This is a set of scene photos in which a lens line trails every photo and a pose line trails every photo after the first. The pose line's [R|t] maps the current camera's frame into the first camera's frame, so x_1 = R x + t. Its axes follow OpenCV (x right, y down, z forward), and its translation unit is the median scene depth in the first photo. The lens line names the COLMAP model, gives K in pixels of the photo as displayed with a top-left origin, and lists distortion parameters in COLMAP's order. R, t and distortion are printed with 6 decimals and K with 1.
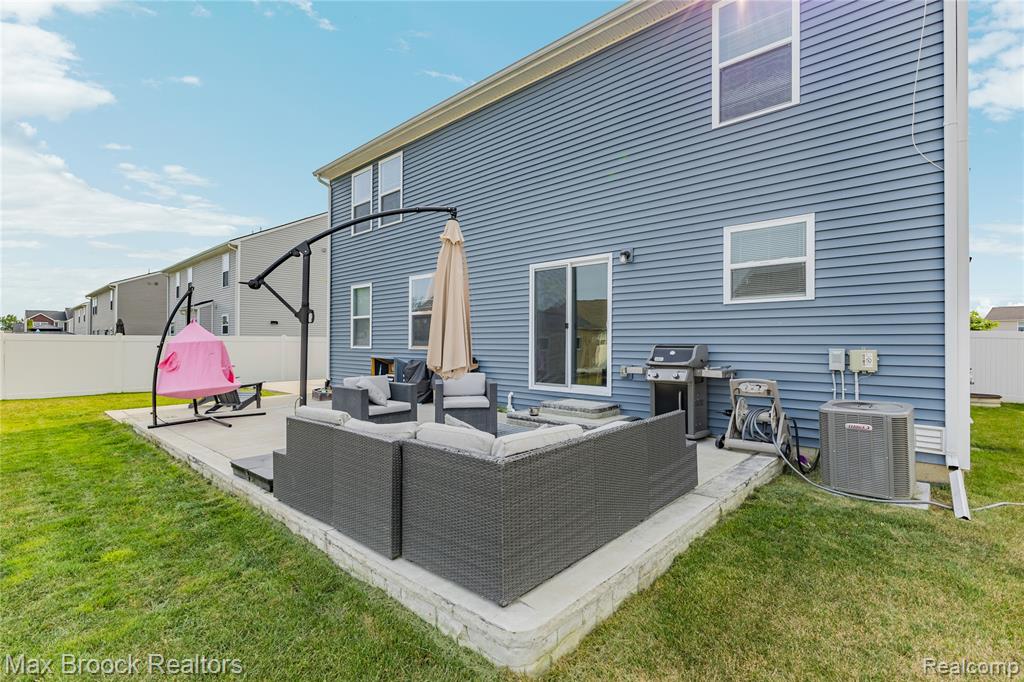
lens RADIAL K [[462.2, 0, 513.3], [0, 462.2, 339.6], [0, 0, 1]] dist [-0.002992, -0.000015]
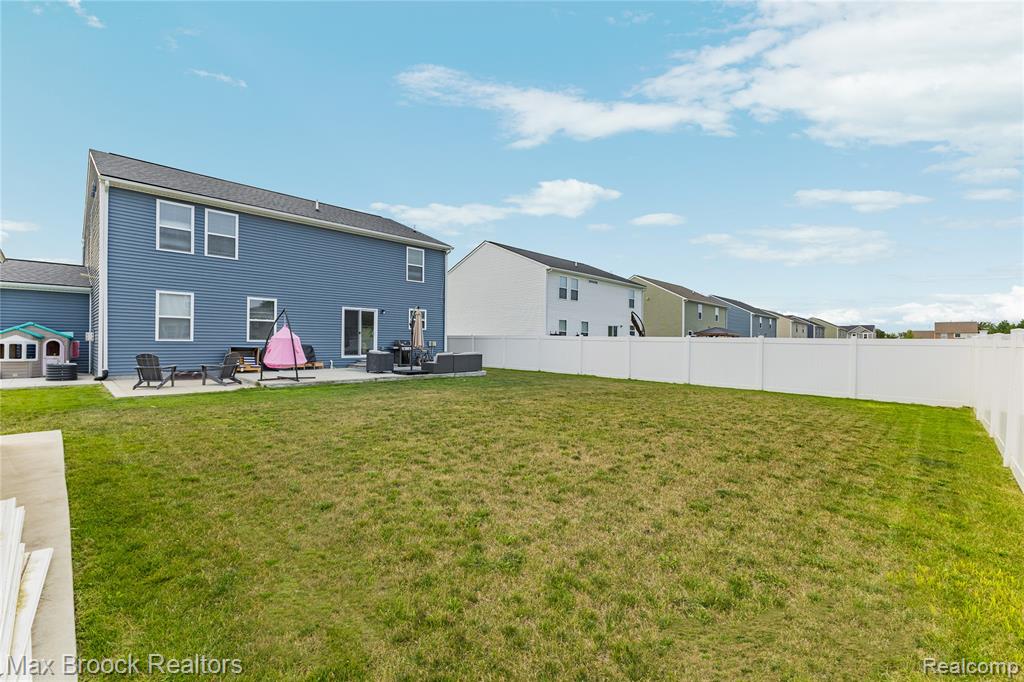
lens RADIAL K [[449.4, 0, 514.2], [0, 449.4, 342.3], [0, 0, 1]] dist [0.001248, 0.000066]
pose [[0.048110, -0.001035, 0.998841, -3.081161], [-0.018570, 0.999826, 0.001931, 0.003991], [-0.998669, -0.018642, 0.048083, -0.022132]]
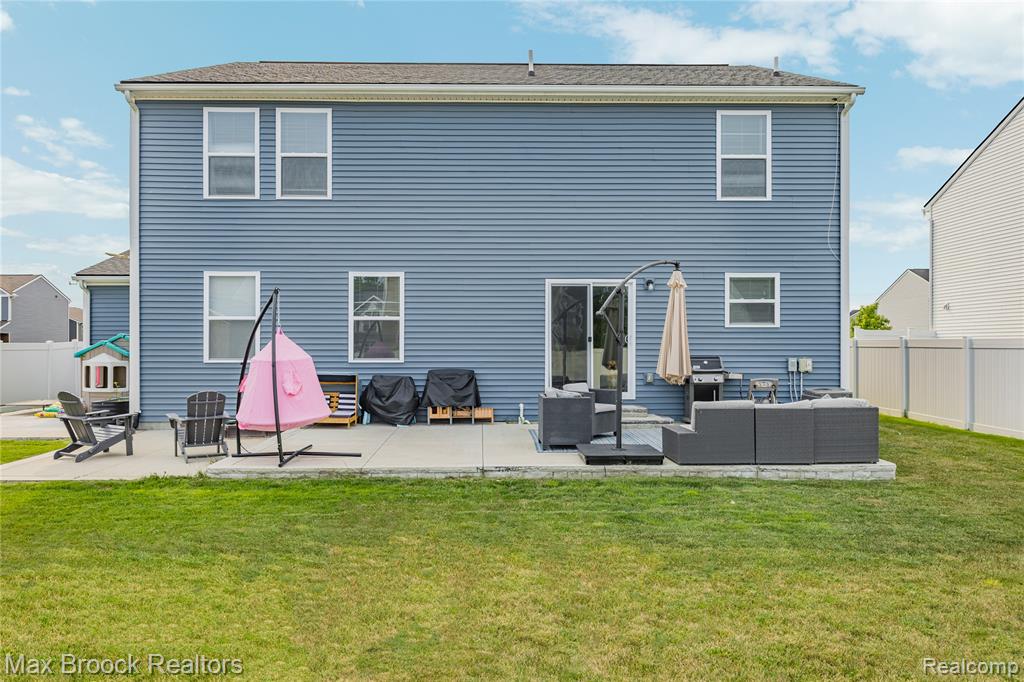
lens RADIAL K [[770.1, 0, 511.3], [0, 770.1, 341.9], [0, 0, 1]] dist [0.007776, -0.000924]
pose [[0.745181, 0.002646, 0.666857, -1.586737], [-0.004779, 0.999988, 0.001373, -0.031776], [-0.666845, -0.004210, 0.745184, -0.317097]]
